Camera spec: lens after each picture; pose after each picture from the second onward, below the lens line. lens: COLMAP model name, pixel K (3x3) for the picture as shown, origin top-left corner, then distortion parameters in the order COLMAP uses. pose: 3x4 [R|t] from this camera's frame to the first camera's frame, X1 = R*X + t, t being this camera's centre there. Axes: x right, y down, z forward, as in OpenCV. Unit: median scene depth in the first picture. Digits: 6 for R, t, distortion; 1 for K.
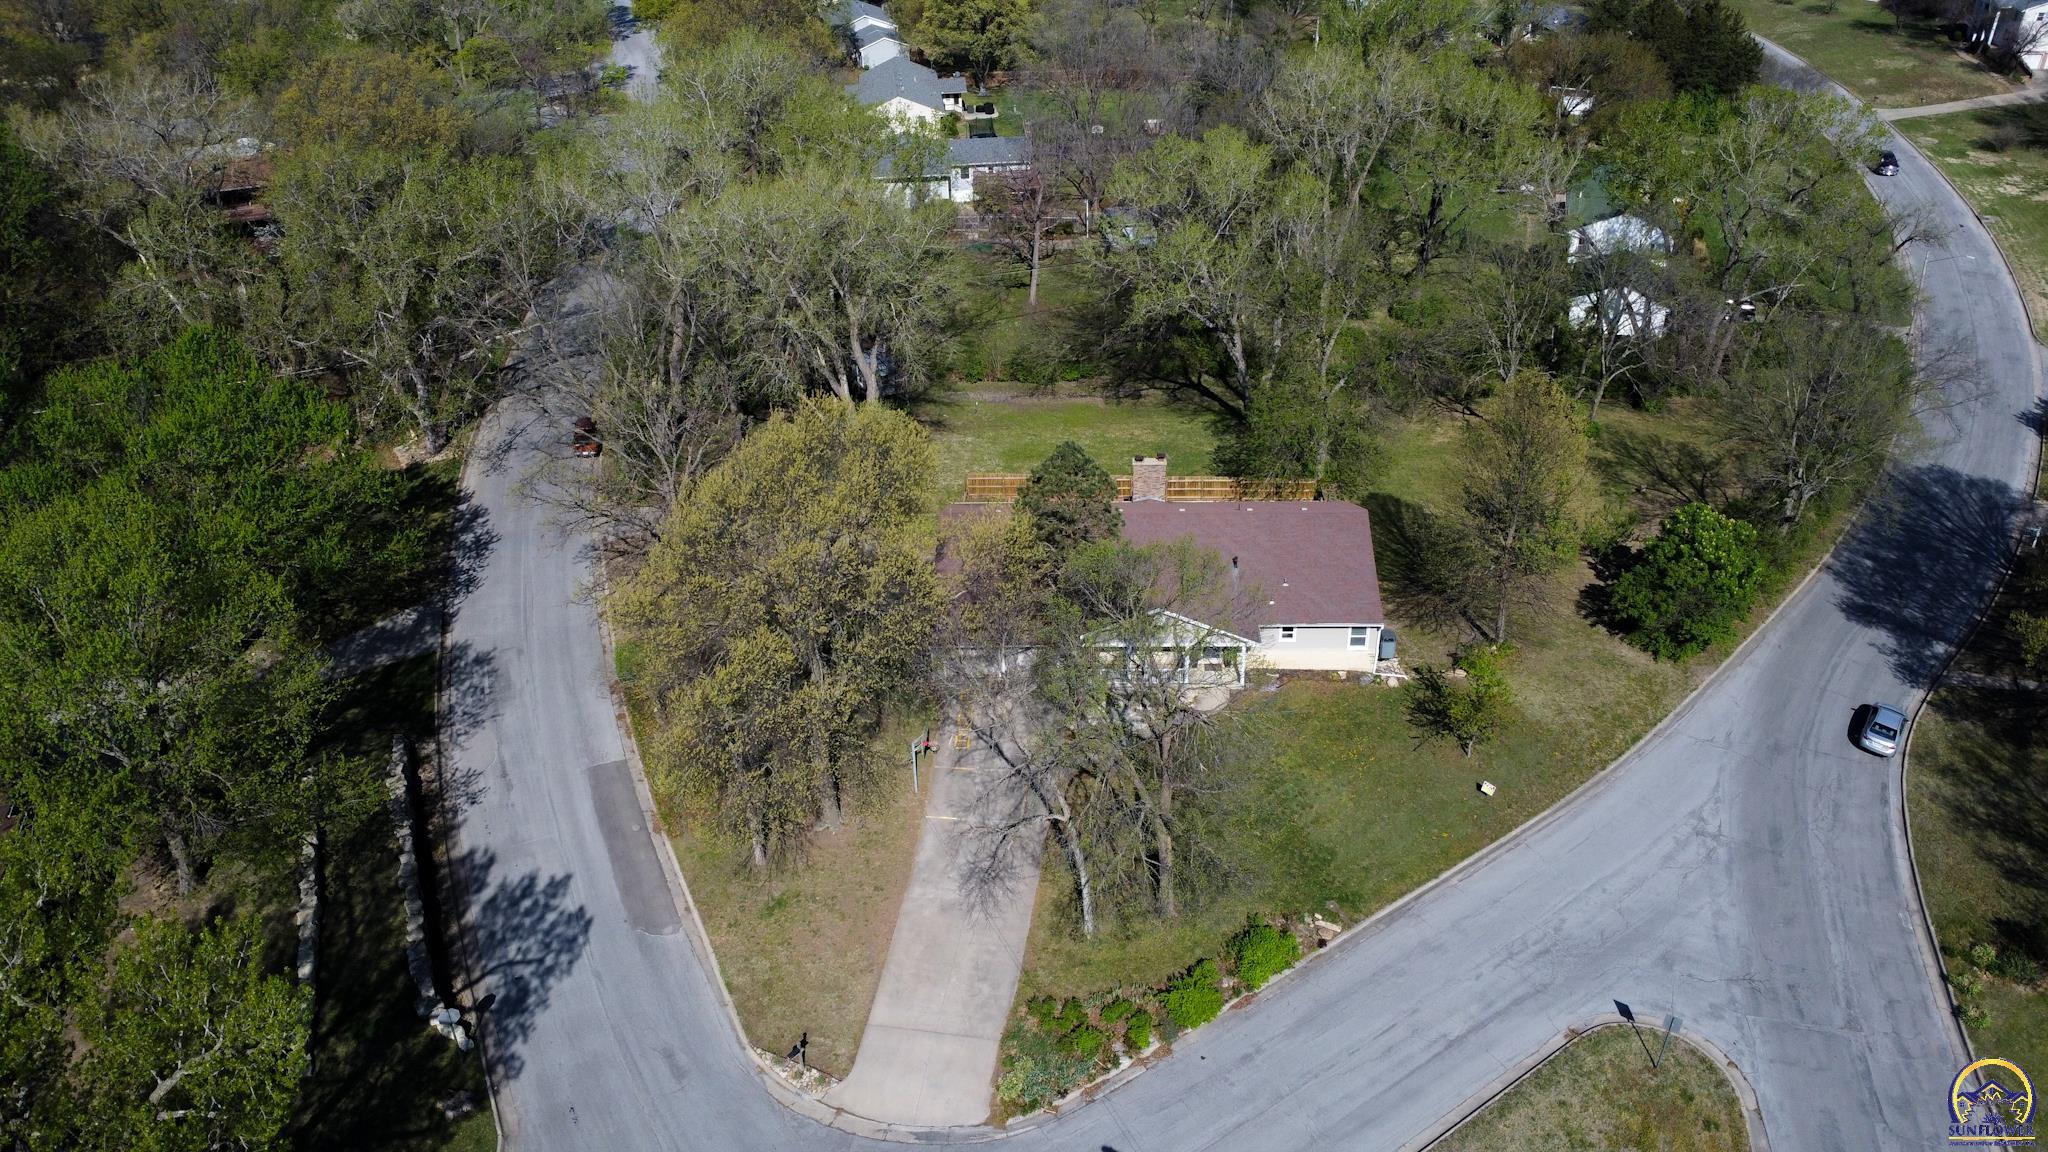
lens RADIAL K [[1452.6, 0, 1024.0], [0, 1452.6, 576.0], [0, 0, 1]] dist [-0.022582, -0.001127]
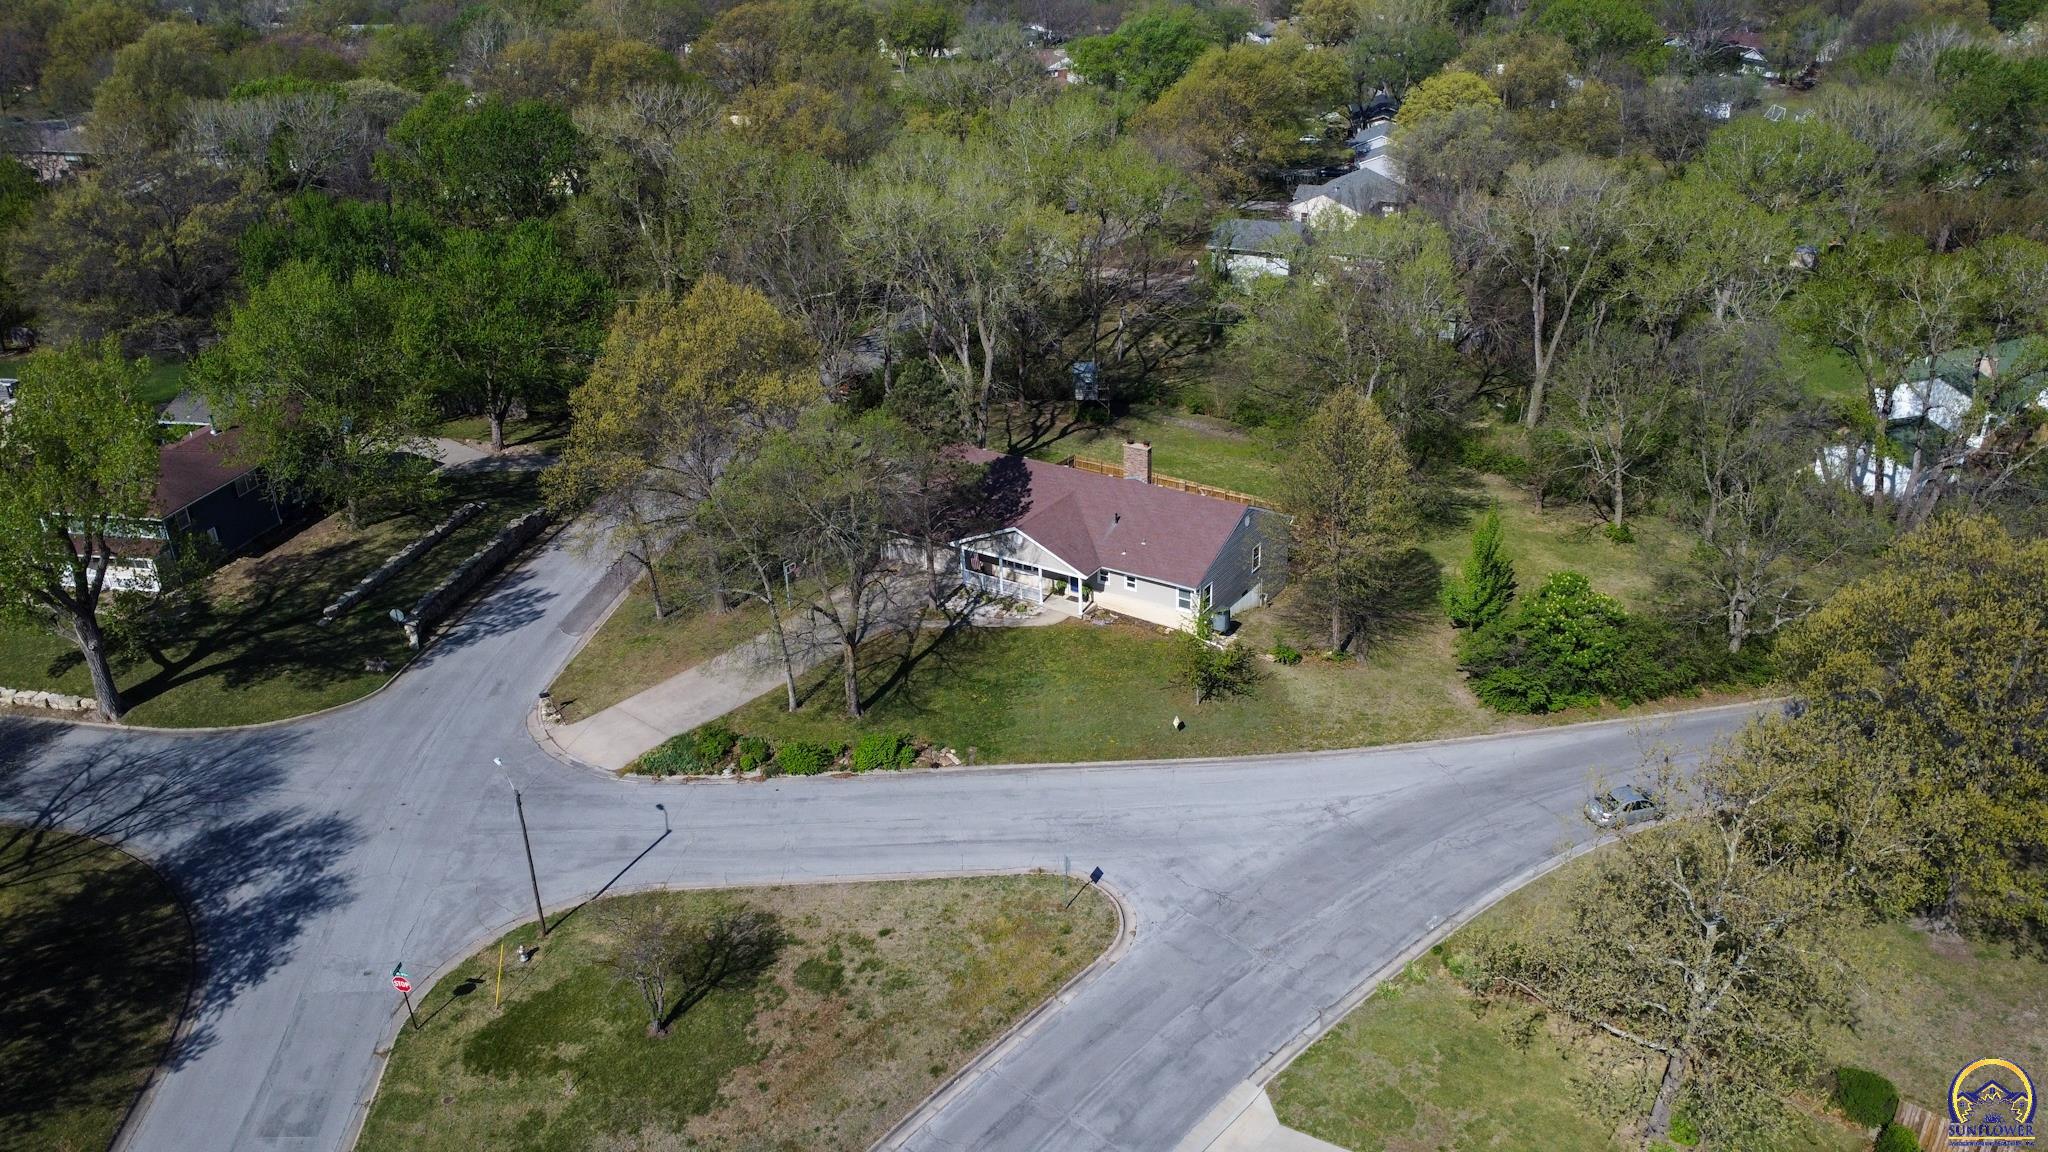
lens RADIAL K [[1452.6, 0, 1024.0], [0, 1452.6, 576.0], [0, 0, 1]] dist [-0.022582, -0.001127]
pose [[0.856970, 0.225554, -0.463388, 0.735234], [-0.270552, 0.962173, -0.032010, 0.107695], [0.438639, 0.152802, 0.885577, -0.075235]]
